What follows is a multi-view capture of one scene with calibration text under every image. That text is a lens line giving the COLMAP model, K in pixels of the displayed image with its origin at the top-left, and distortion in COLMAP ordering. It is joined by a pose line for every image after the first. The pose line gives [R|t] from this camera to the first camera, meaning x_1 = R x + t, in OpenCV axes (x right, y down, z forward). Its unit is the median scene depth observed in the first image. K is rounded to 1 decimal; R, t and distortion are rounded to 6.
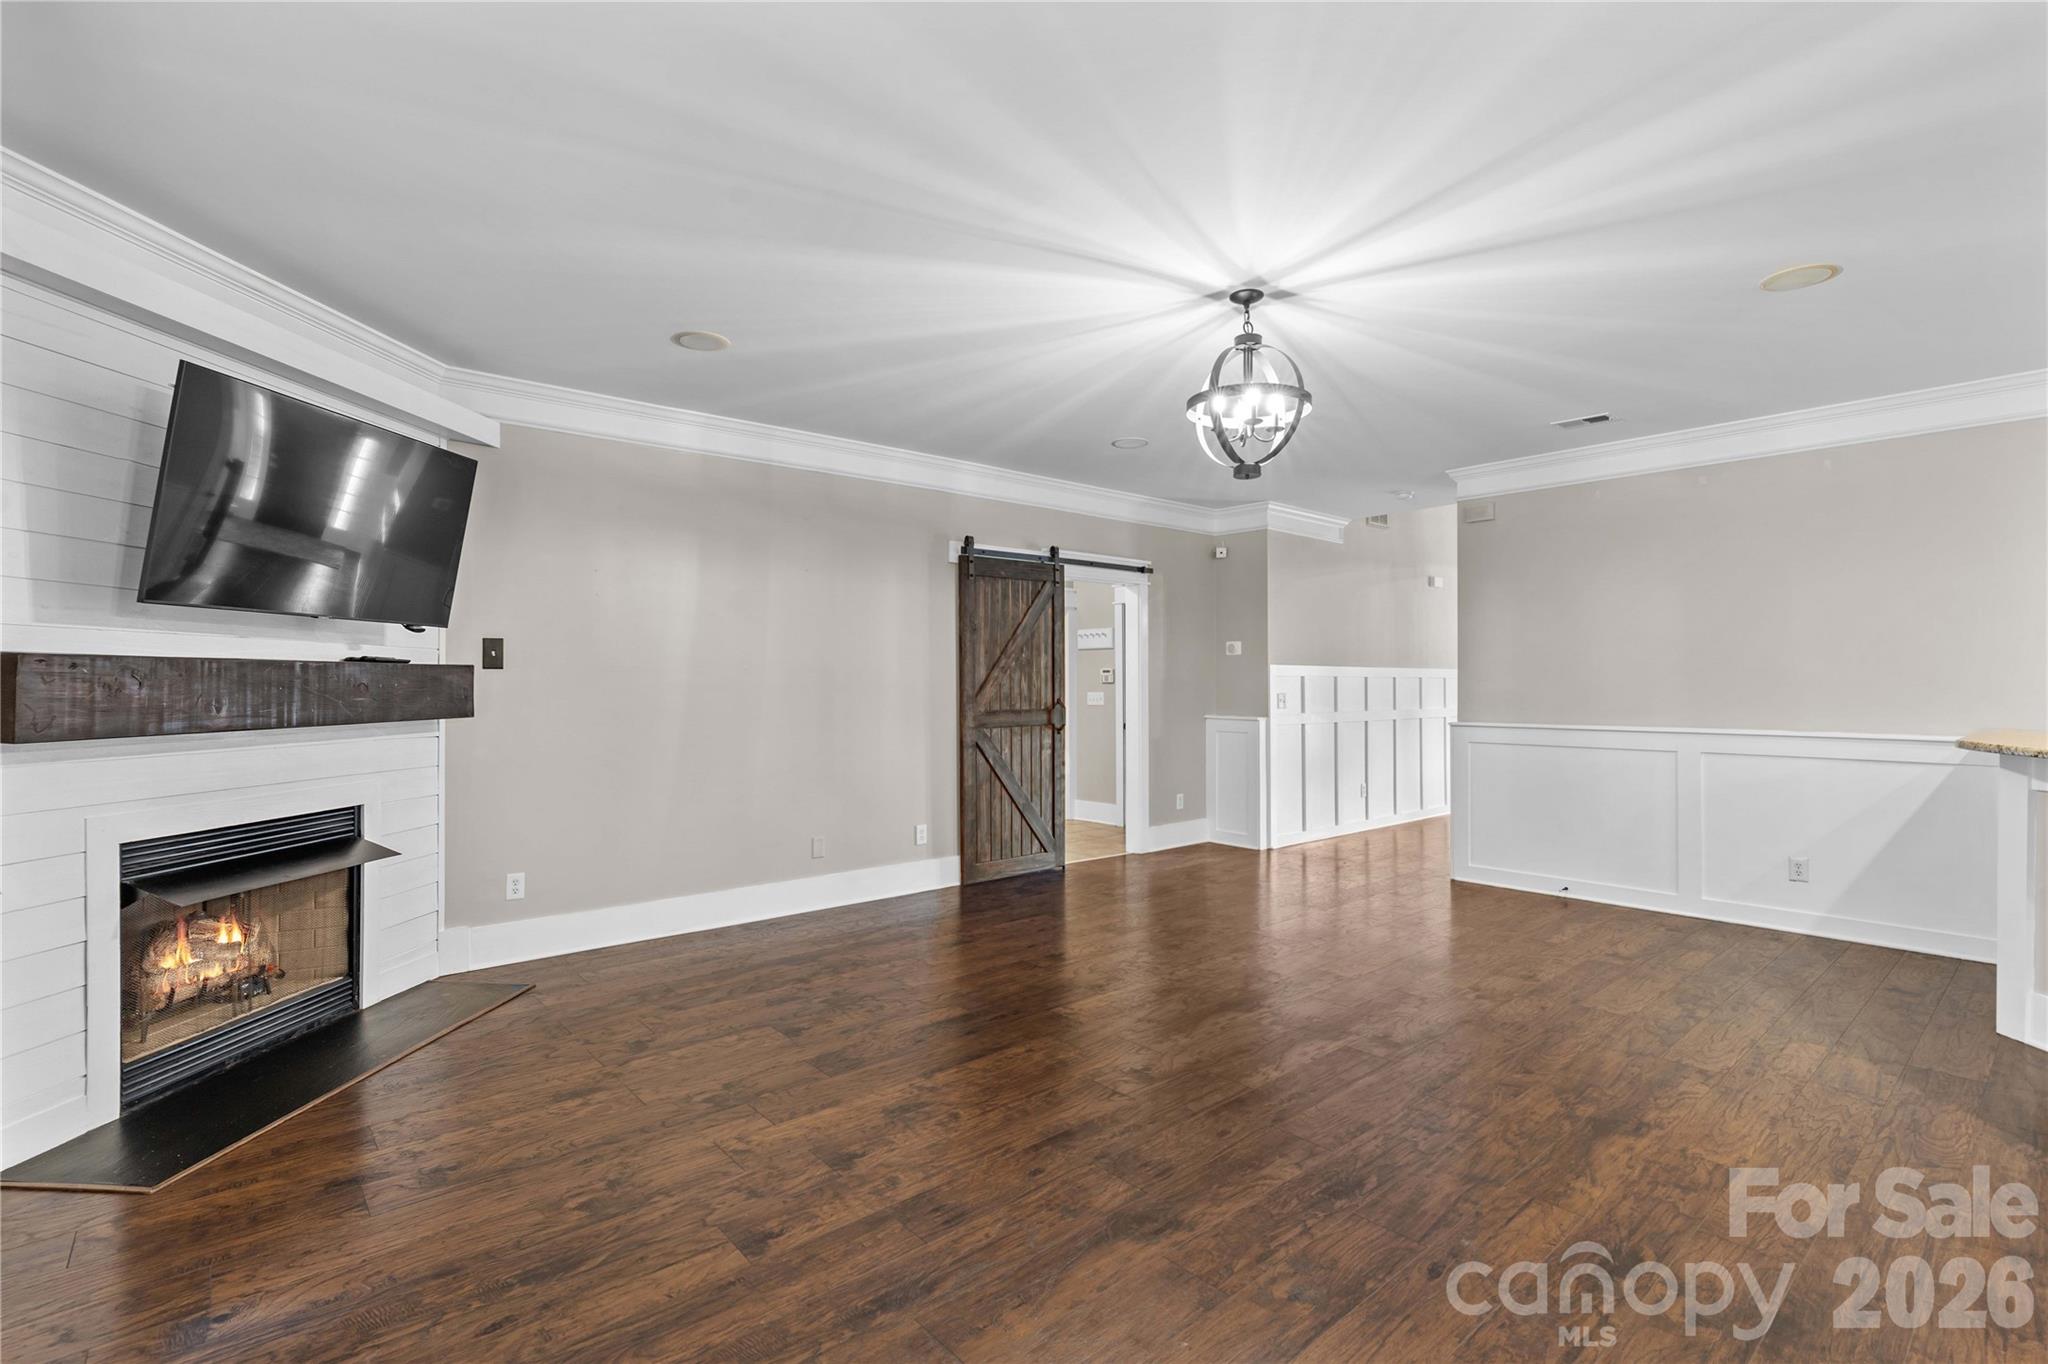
lens RADIAL K [[958.5, 0, 1002.0], [0, 958.5, 671.5], [0, 0, 1]] dist [-0.001834, 0.001094]
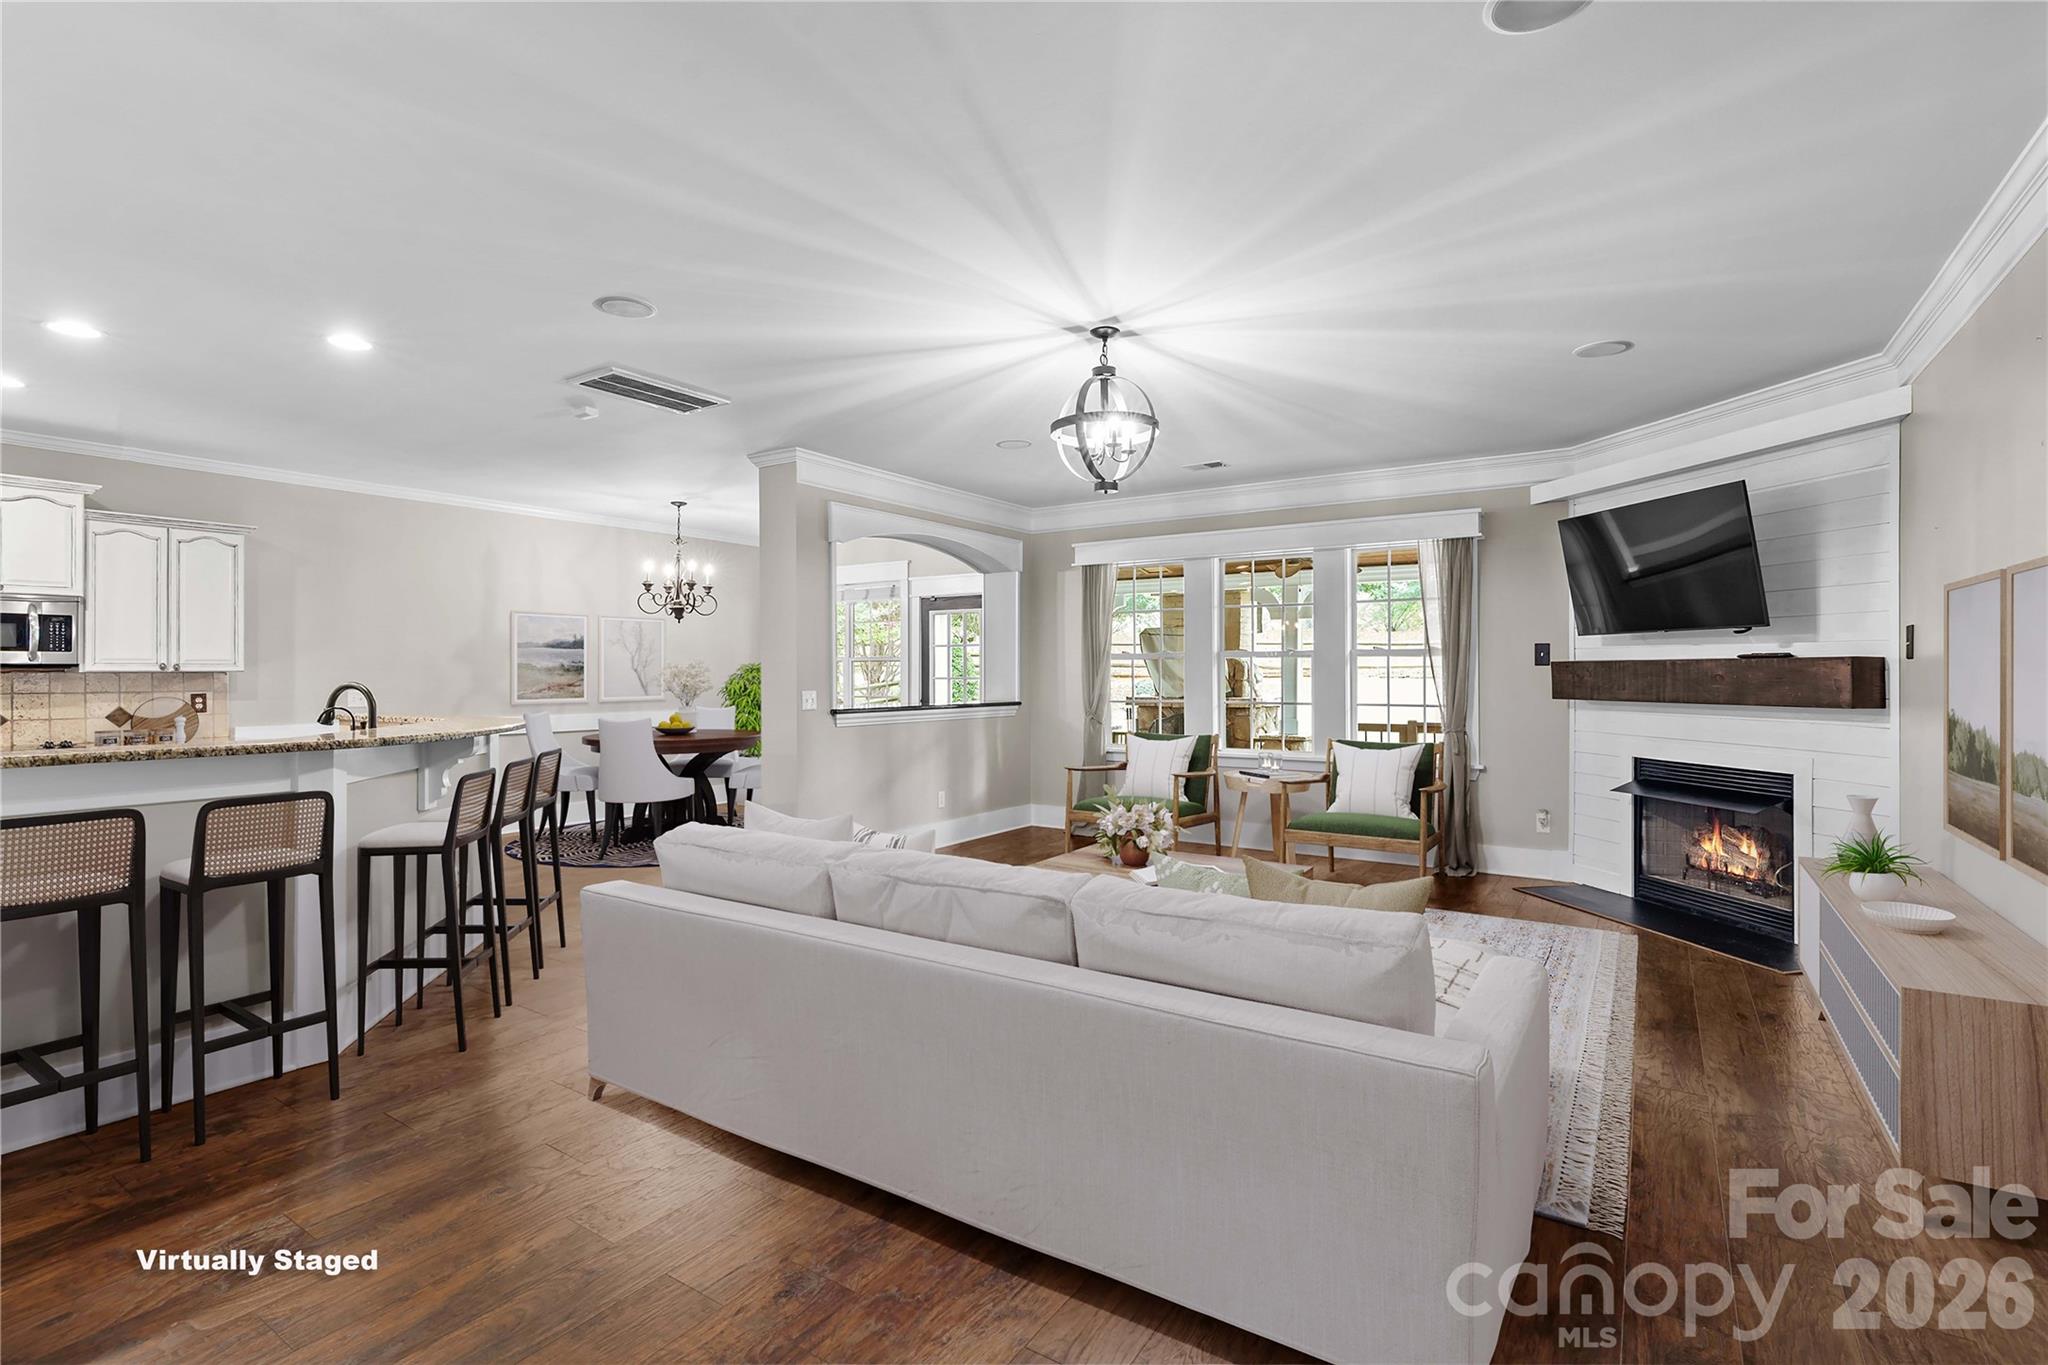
lens RADIAL K [[944.2, 0, 1024.0], [0, 944.2, 682.5], [0, 0, 1]] dist [0.000194, 0.000401]
pose [[-0.956966, -0.000138, -0.290200, 0.517686], [0.000289, 0.999999, -0.001429, 0.019852], [0.290200, -0.001451, -0.956965, 1.574077]]
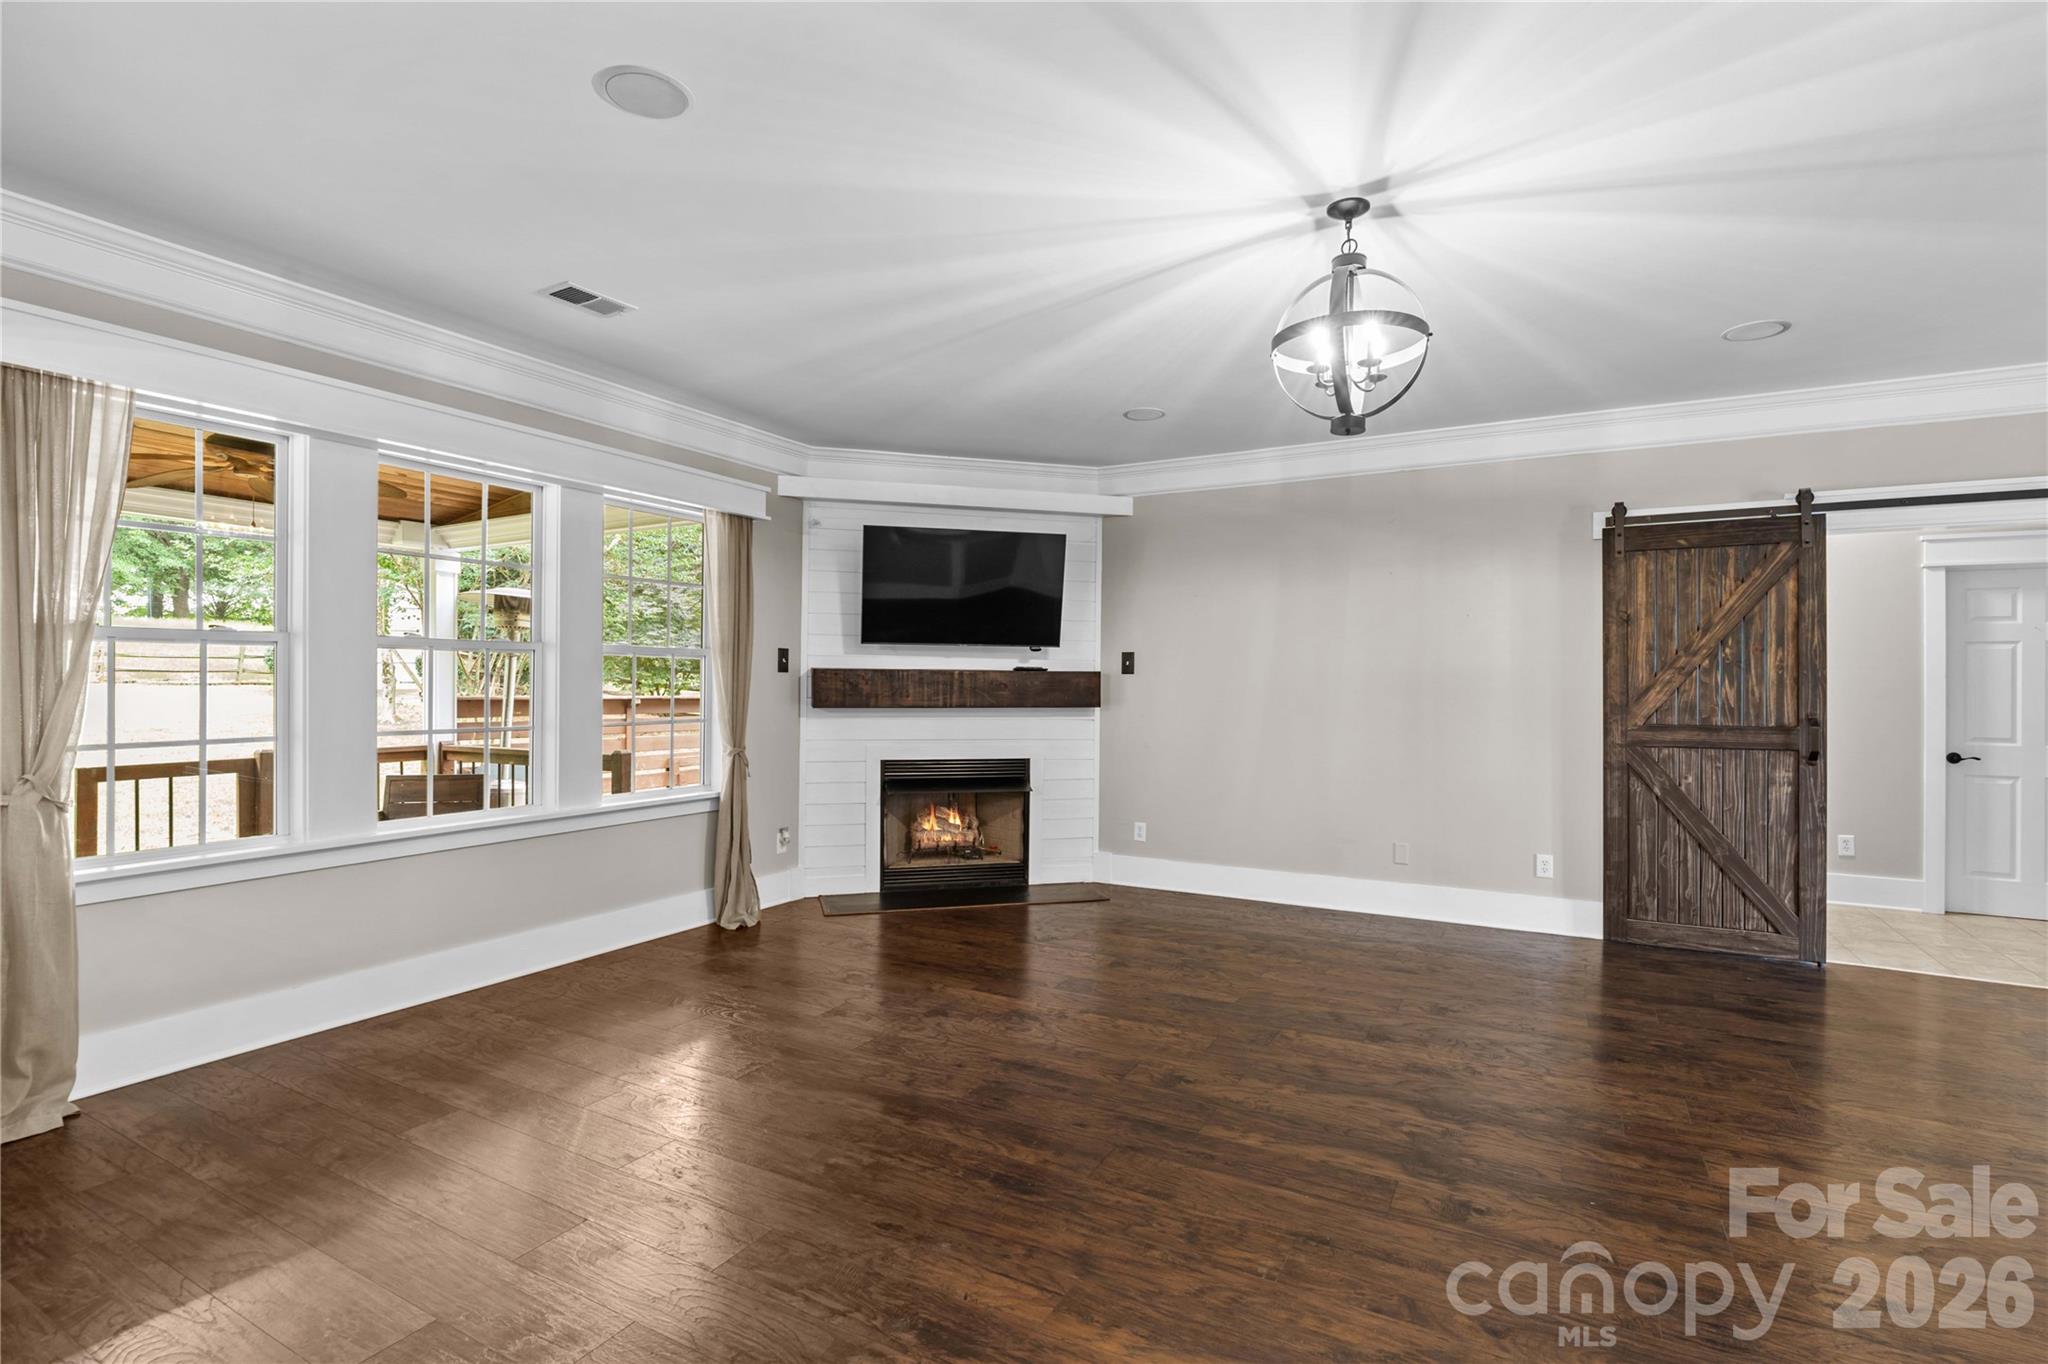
lens RADIAL K [[944.2, 0, 1024.0], [0, 944.2, 682.0], [0, 0, 1]] dist [0.000194, 0.000401]
pose [[0.364153, 0.001824, -0.931337, 0.693541], [0.002969, 0.999991, 0.003119, 0.004010], [0.931334, -0.003901, 0.364144, 0.348327]]
